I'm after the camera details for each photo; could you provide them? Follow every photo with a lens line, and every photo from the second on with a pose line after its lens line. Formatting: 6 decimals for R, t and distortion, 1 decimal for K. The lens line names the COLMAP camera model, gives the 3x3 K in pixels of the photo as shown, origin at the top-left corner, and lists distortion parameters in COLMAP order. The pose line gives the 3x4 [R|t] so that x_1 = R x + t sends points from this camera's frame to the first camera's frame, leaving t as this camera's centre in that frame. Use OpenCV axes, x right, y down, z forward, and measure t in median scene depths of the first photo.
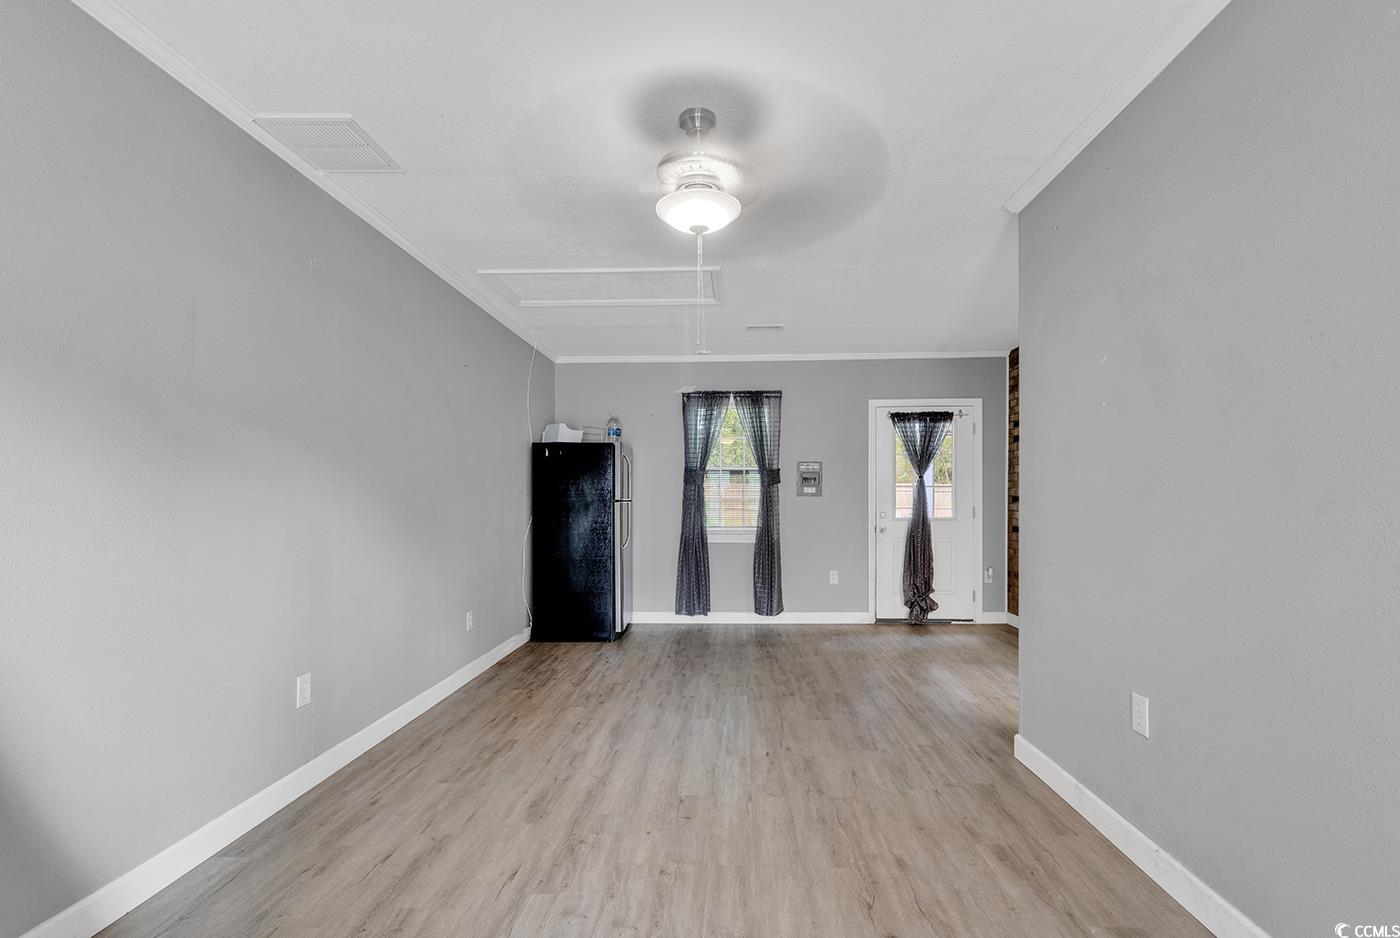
lens RADIAL K [[641.5, 0, 698.9], [0, 641.5, 501.9], [0, 0, 1]] dist [0.003795, 0.000313]
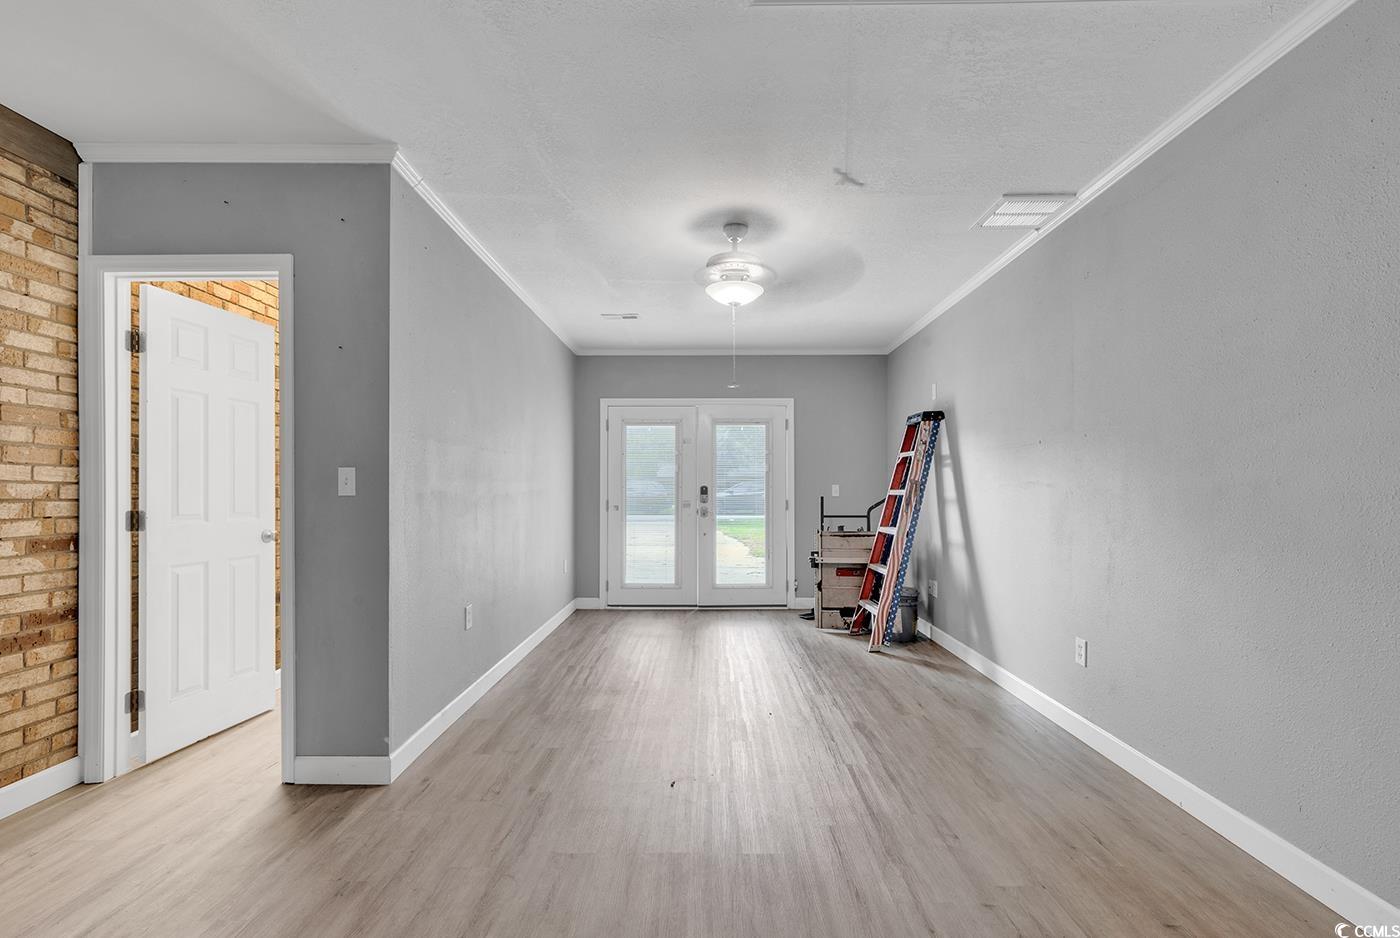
lens RADIAL K [[623.2, 0, 712.2], [0, 623.2, 473.8], [0, 0, 1]] dist [0.014508, -0.000218]
pose [[-0.997828, 0.006065, -0.065592, 0.095213], [0.007558, 0.999717, -0.022547, -0.003307], [0.065437, -0.022994, -0.997592, 1.684636]]
